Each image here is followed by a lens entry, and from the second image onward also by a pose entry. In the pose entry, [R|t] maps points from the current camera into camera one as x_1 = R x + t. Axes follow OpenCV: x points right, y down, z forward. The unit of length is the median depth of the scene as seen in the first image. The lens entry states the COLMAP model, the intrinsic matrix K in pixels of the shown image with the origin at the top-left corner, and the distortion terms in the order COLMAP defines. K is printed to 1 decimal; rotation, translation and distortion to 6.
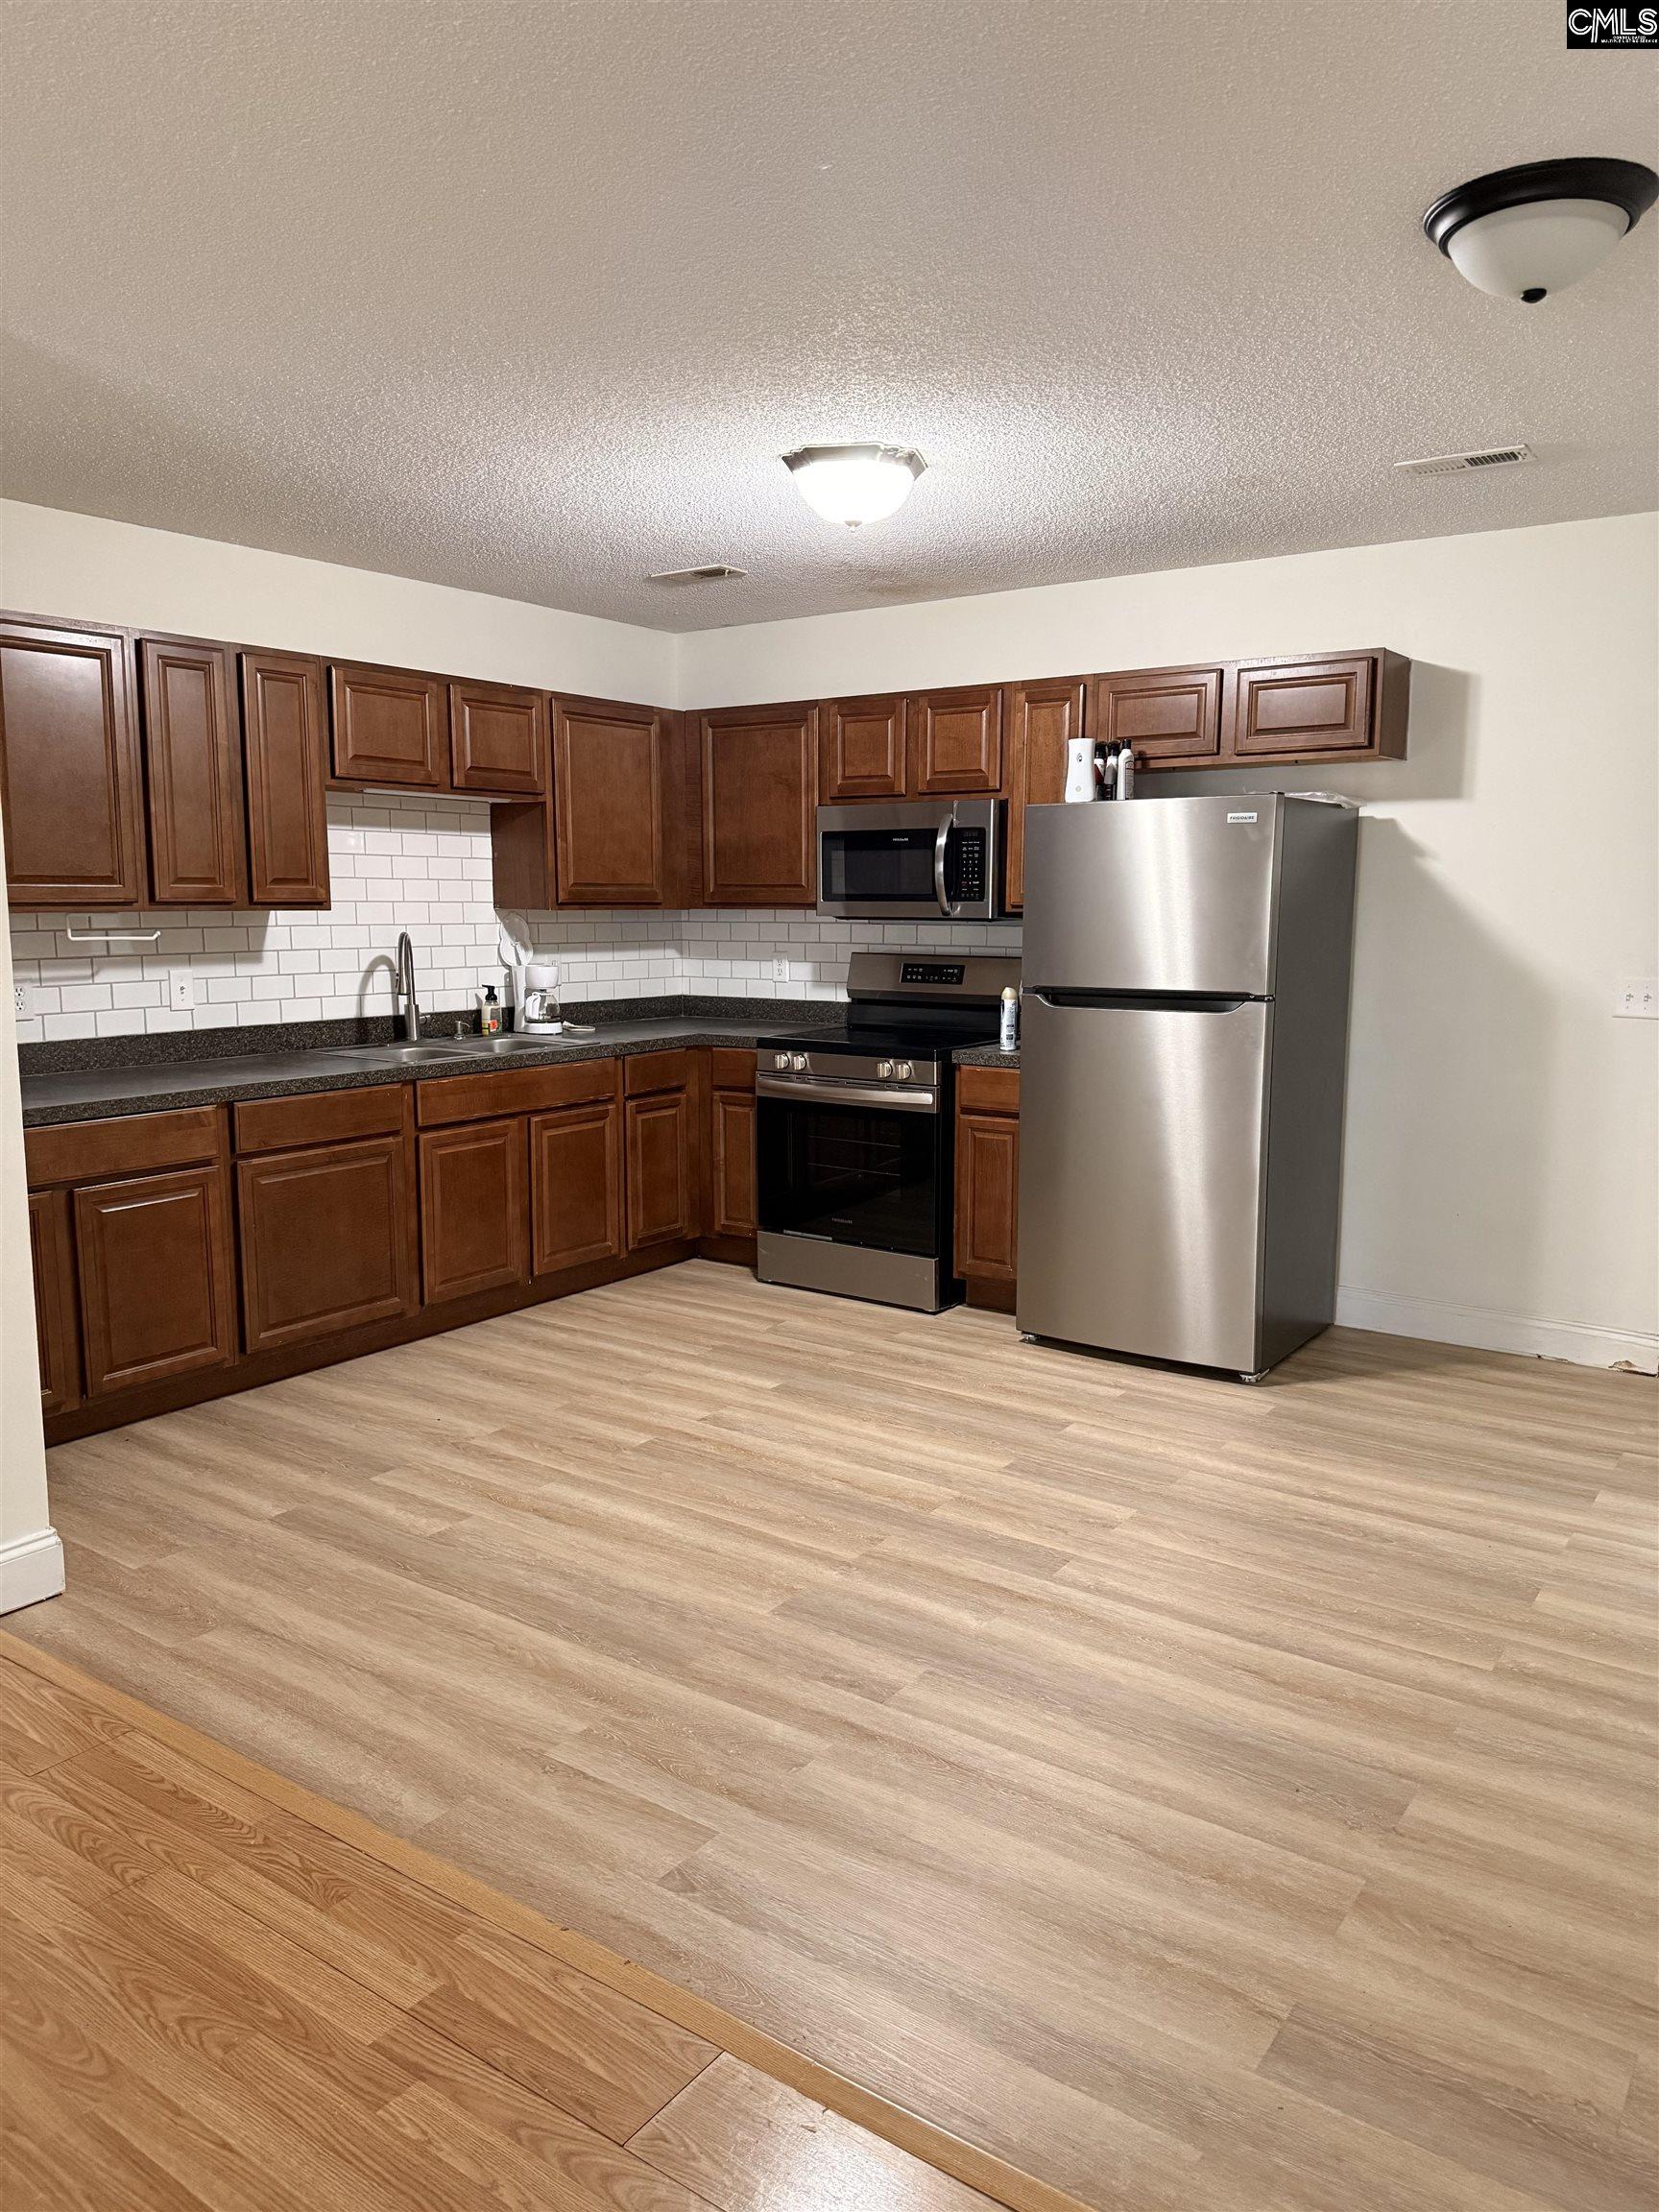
lens RADIAL K [[1528.0, 0, 829.5], [0, 1528.0, 1106.0], [0, 0, 1]] dist [0.129784, -0.275160]
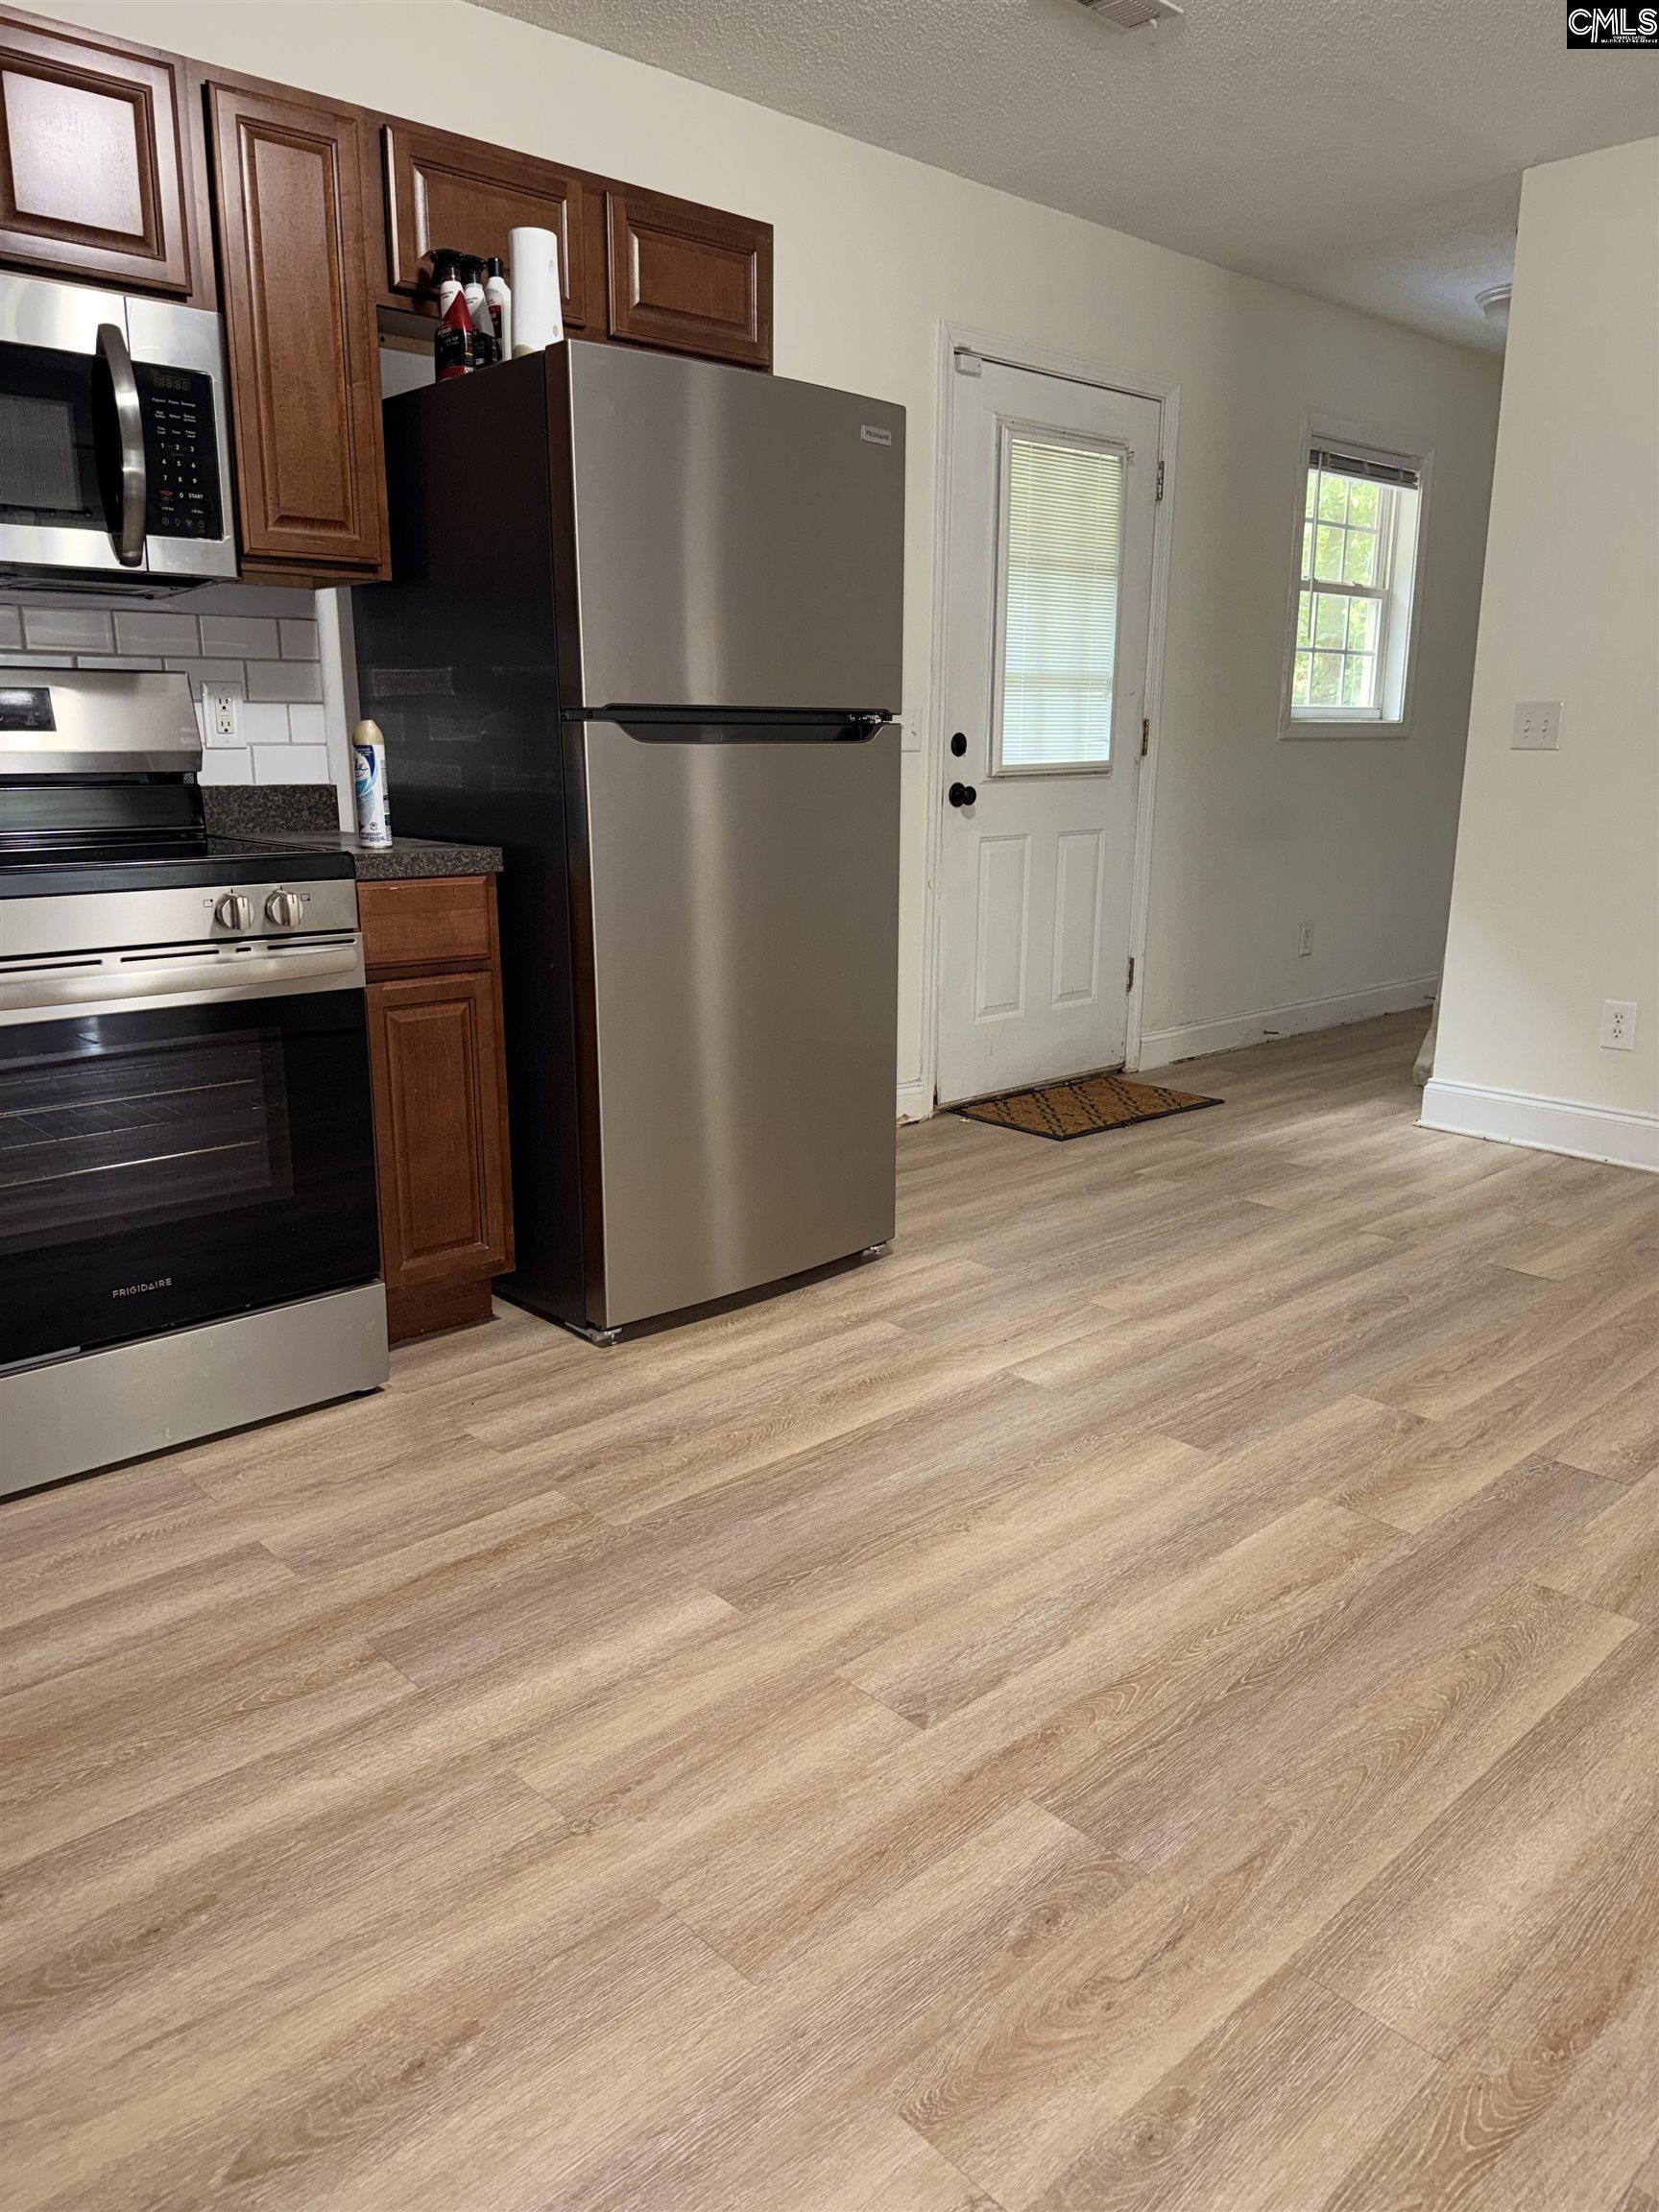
lens RADIAL K [[1557.3, 0, 823.0], [0, 1557.3, 1099.0], [0, 0, 1]] dist [0.069298, -0.082437]
pose [[0.209302, -0.226948, 0.951151, -0.414780], [0.132934, 0.970268, 0.202257, -0.045841], [-0.968773, 0.084108, 0.233248, 0.824279]]
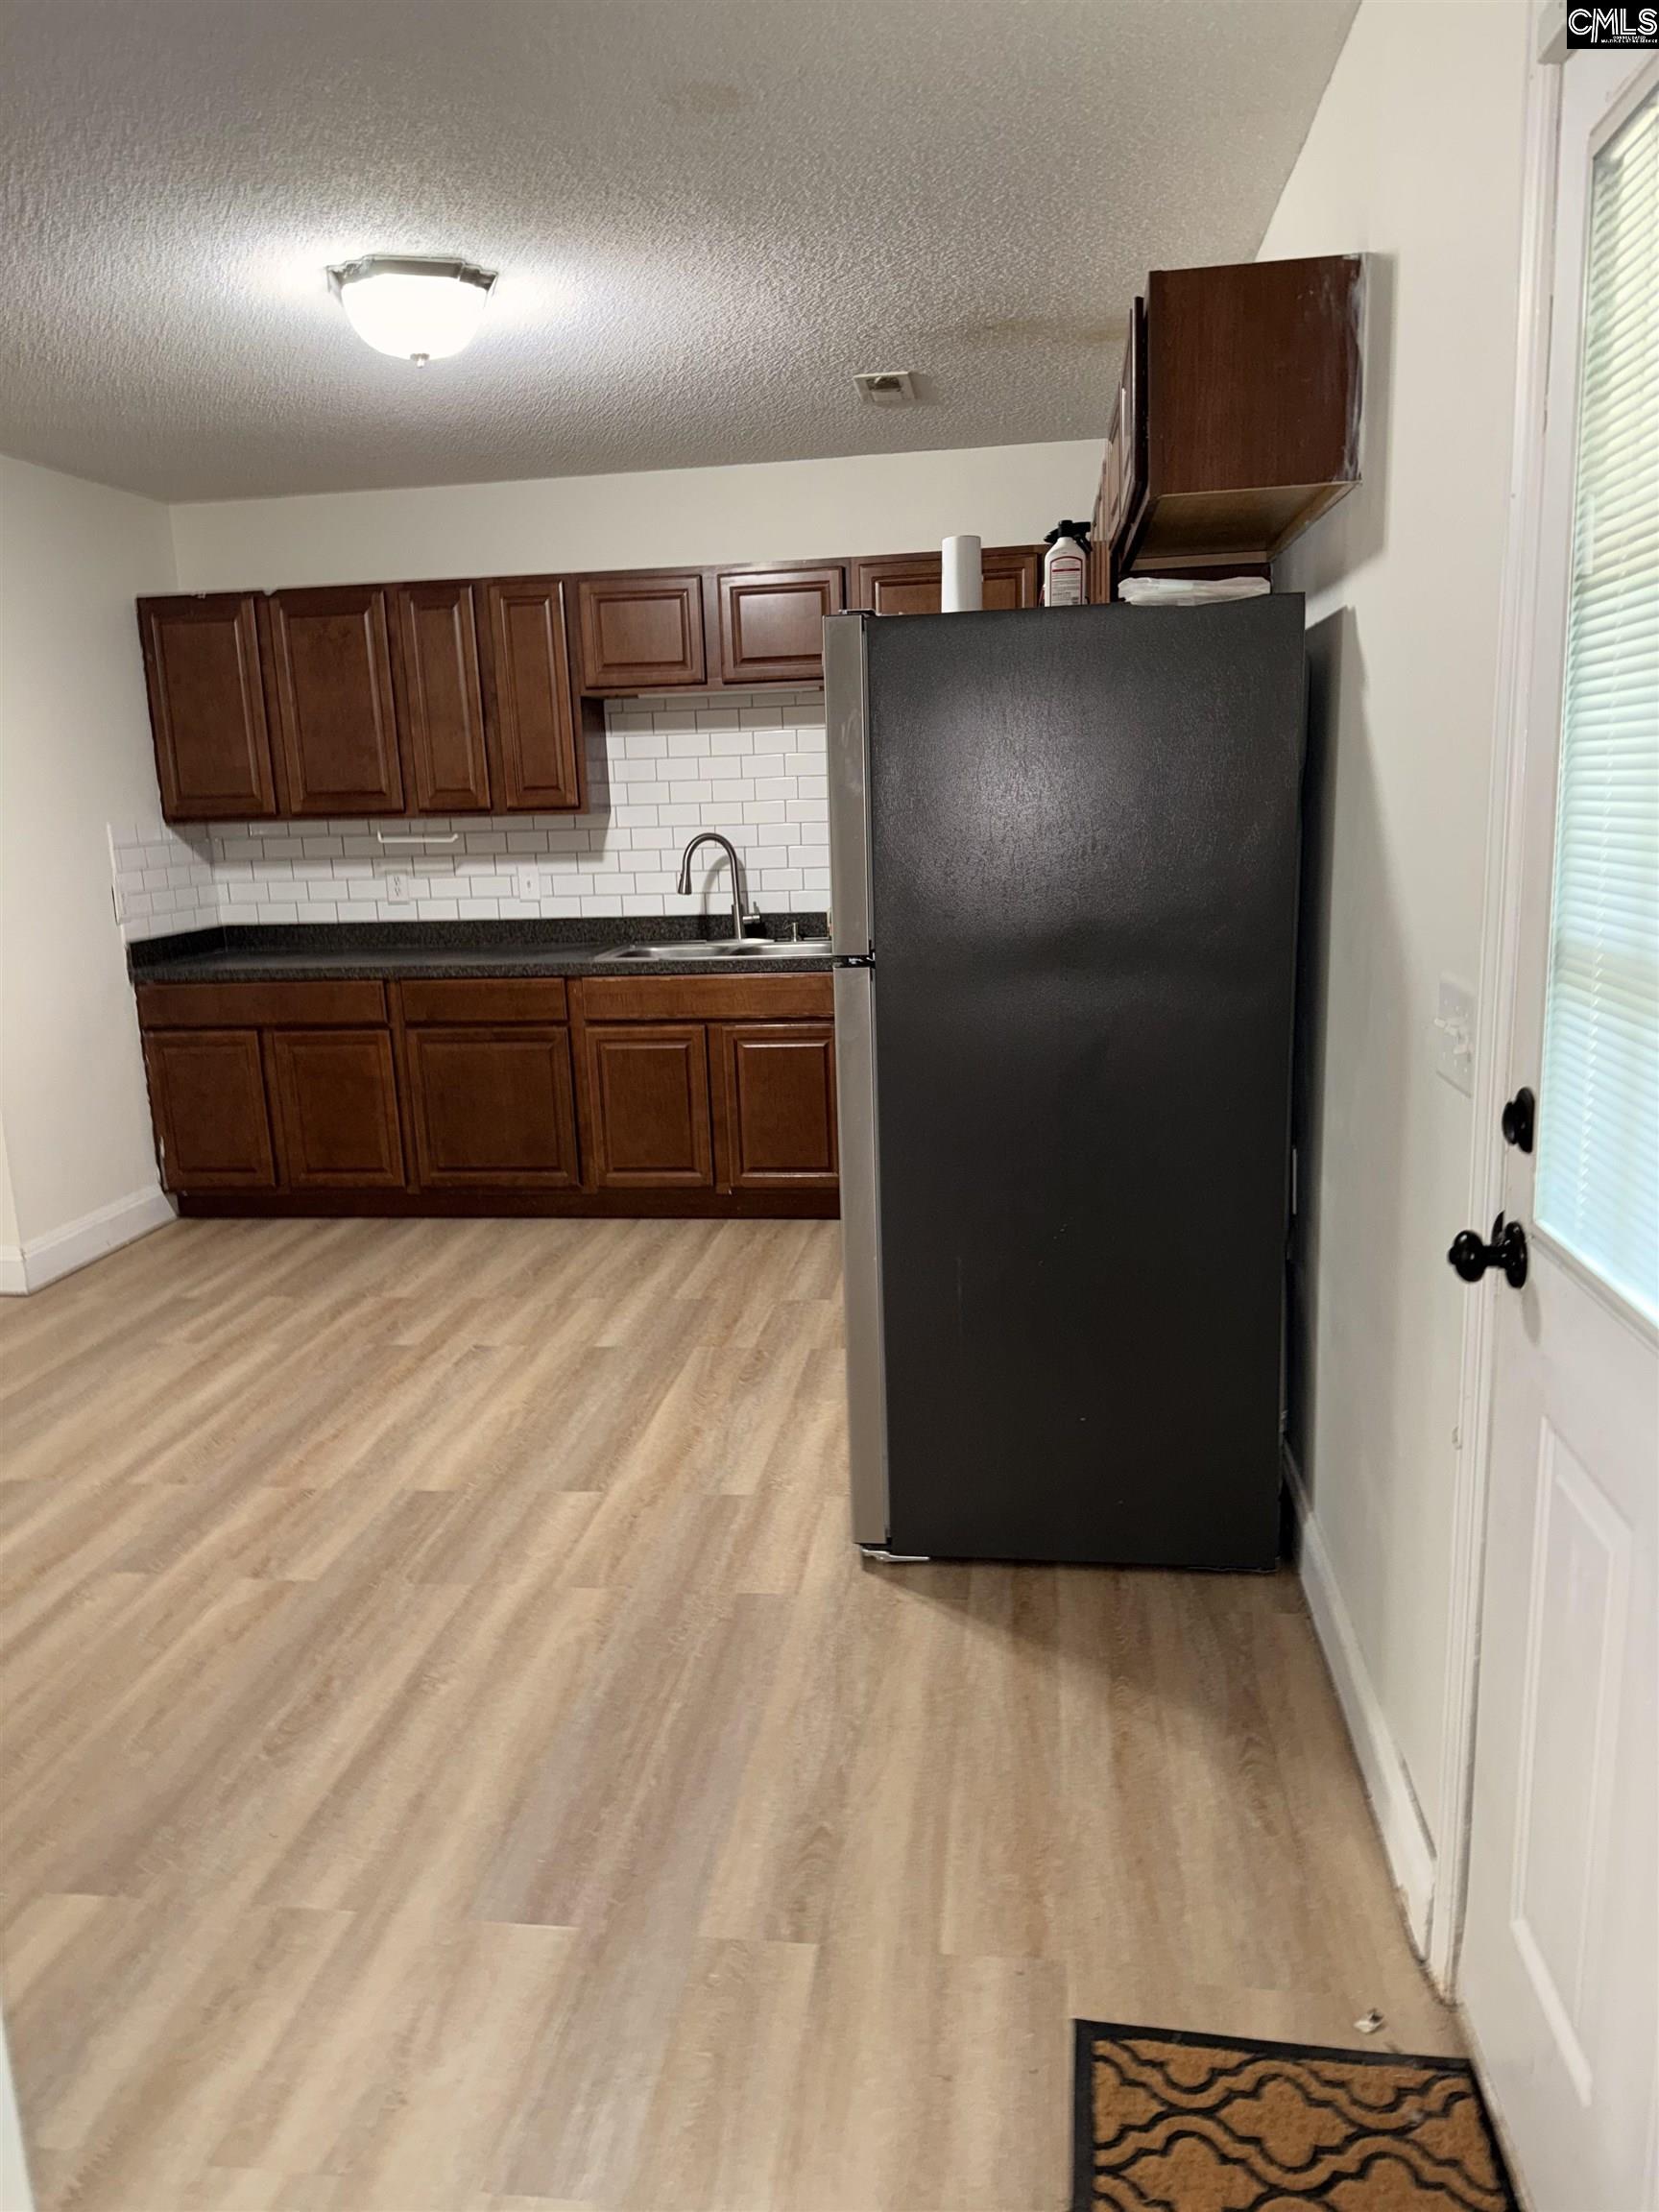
lens RADIAL K [[1548.1, 0, 838.9], [0, 1548.1, 1109.2], [0, 0, 1]] dist [0.067907, -0.070826]
pose [[0.466227, 0.161363, -0.869824, 0.777953], [-0.083098, 0.986865, 0.138534, -0.091185], [0.880754, 0.007693, 0.473512, 0.663656]]
